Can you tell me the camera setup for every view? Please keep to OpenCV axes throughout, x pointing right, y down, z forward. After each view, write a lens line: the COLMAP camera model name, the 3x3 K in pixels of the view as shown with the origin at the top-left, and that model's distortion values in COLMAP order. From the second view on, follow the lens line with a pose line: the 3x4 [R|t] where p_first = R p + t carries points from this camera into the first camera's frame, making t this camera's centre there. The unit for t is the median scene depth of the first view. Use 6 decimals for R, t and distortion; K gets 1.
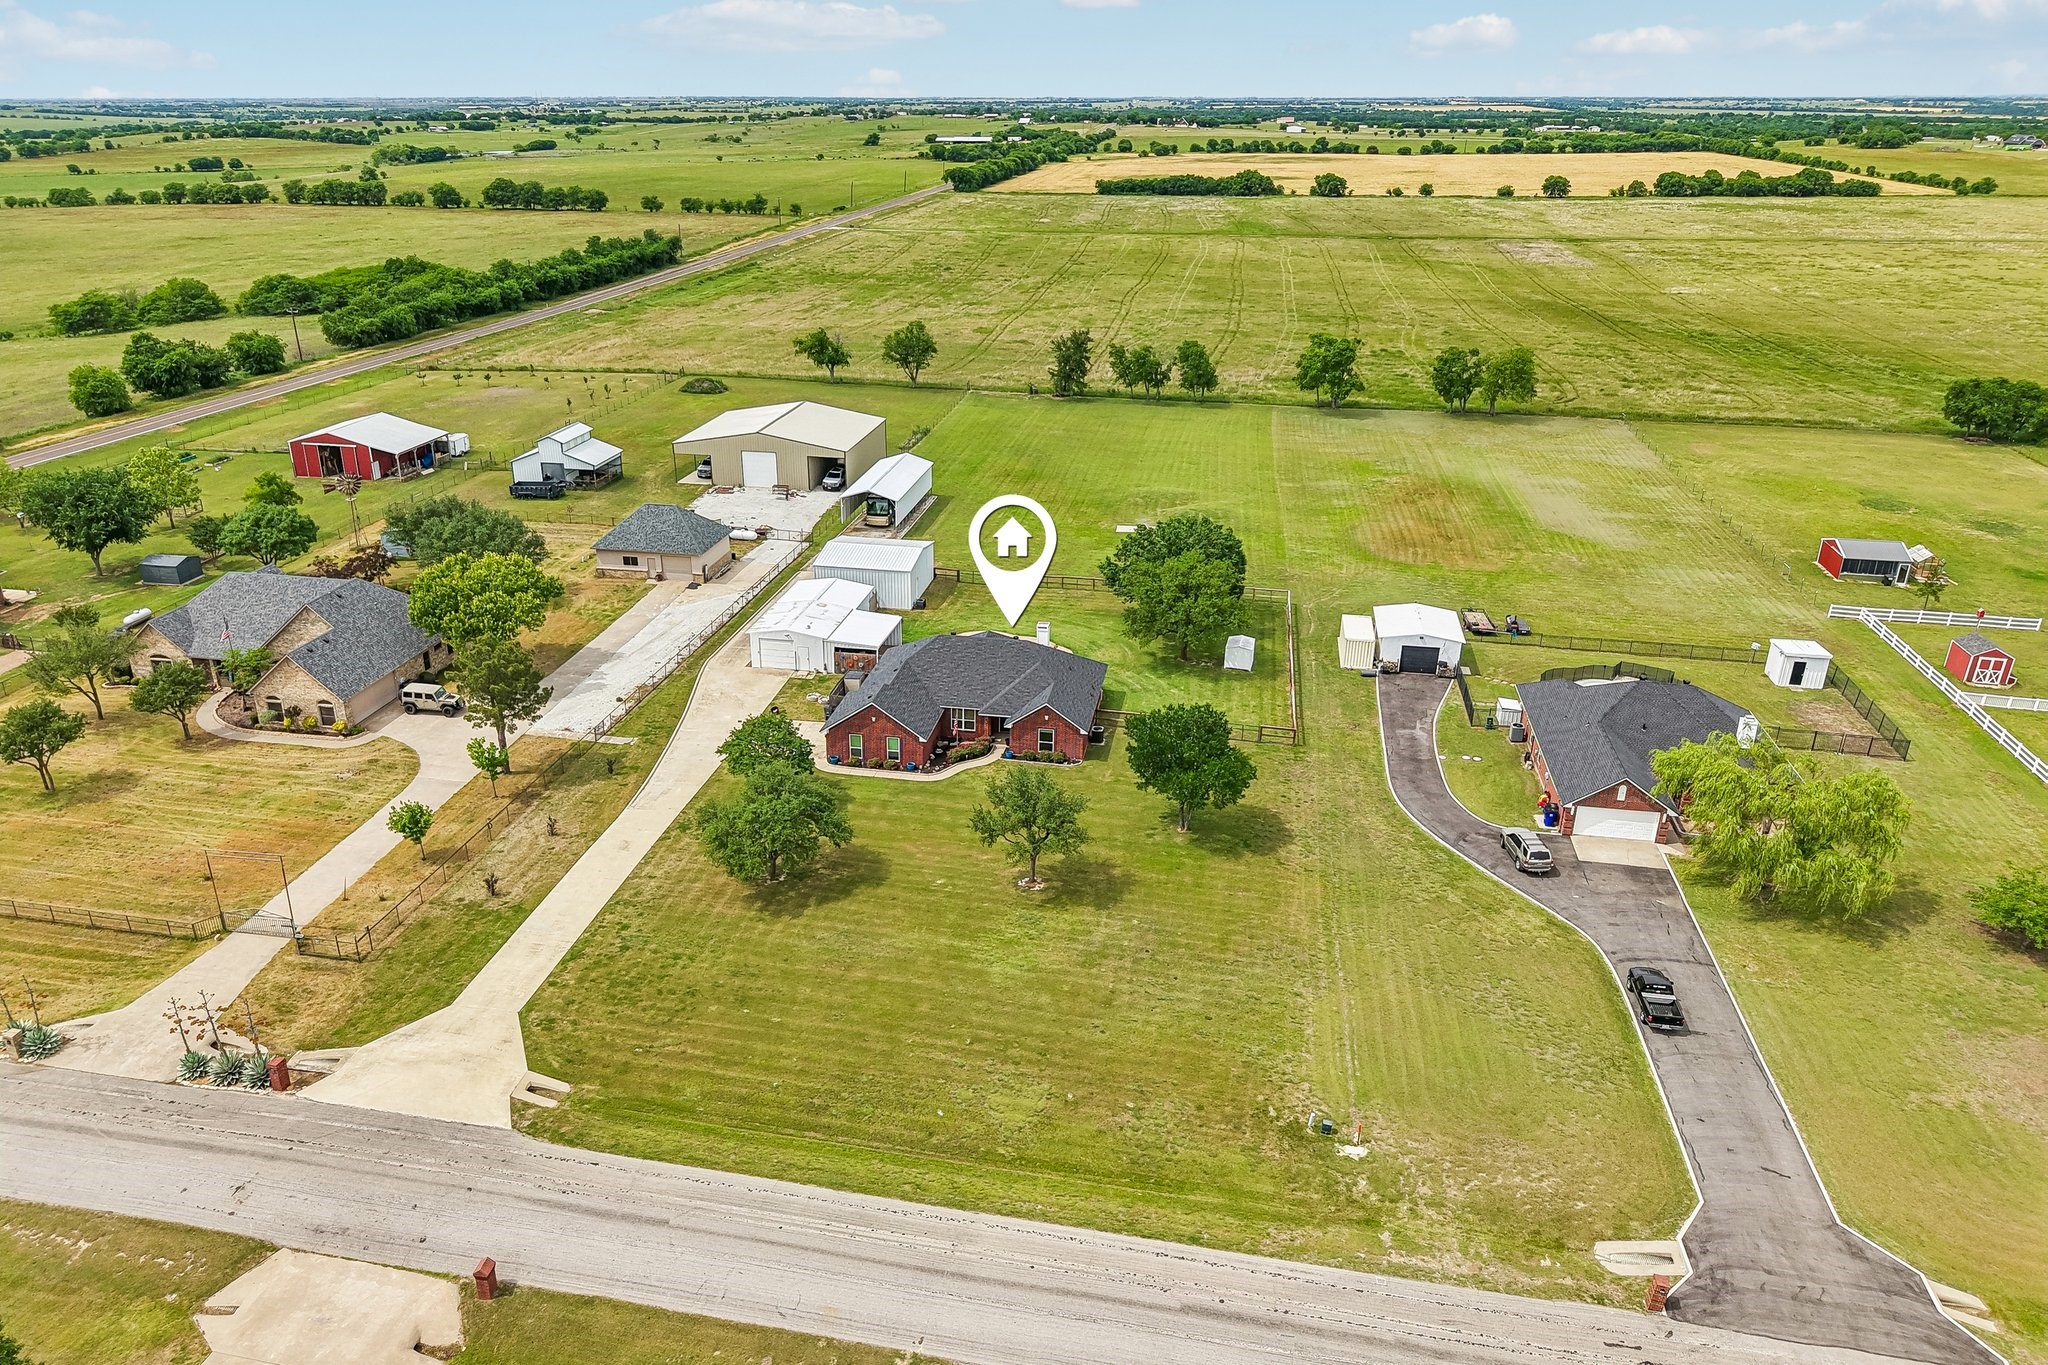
lens RADIAL K [[1385.4, 0, 998.5], [0, 1385.4, 680.3], [0, 0, 1]] dist [0.011041, -0.004987]
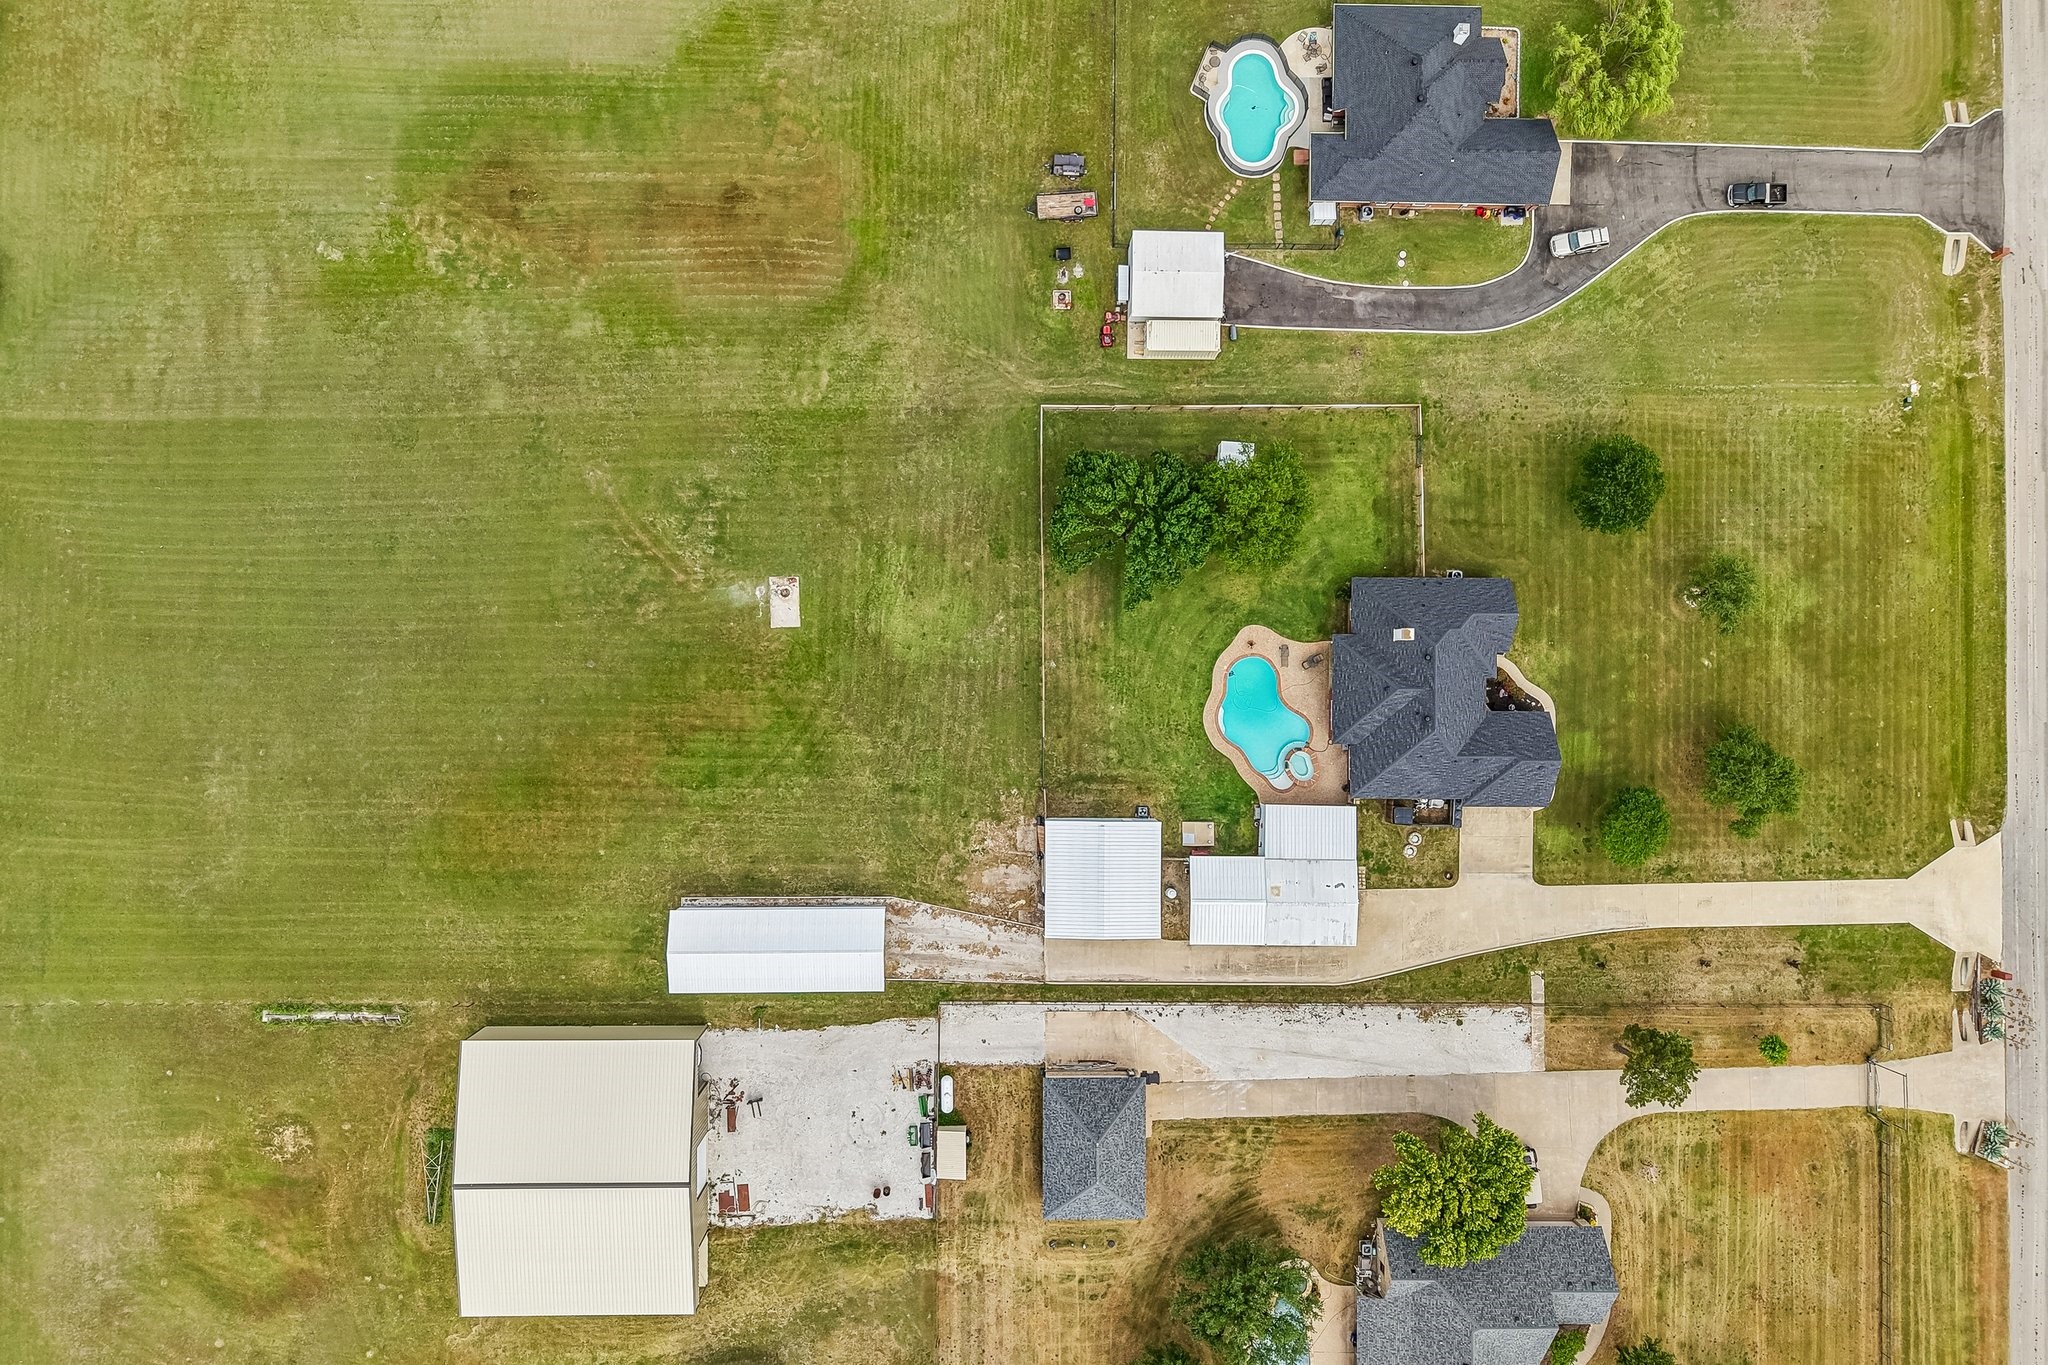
lens RADIAL K [[1384.4, 0, 1011.4], [0, 1384.4, 686.5], [0, 0, 1]] dist [0.009787, -0.004242]
pose [[-0.178827, -0.983878, -0.002332, 0.061383], [0.352269, -0.066240, 0.933552, -1.408416], [-0.918655, 0.166122, 0.358435, 1.144574]]
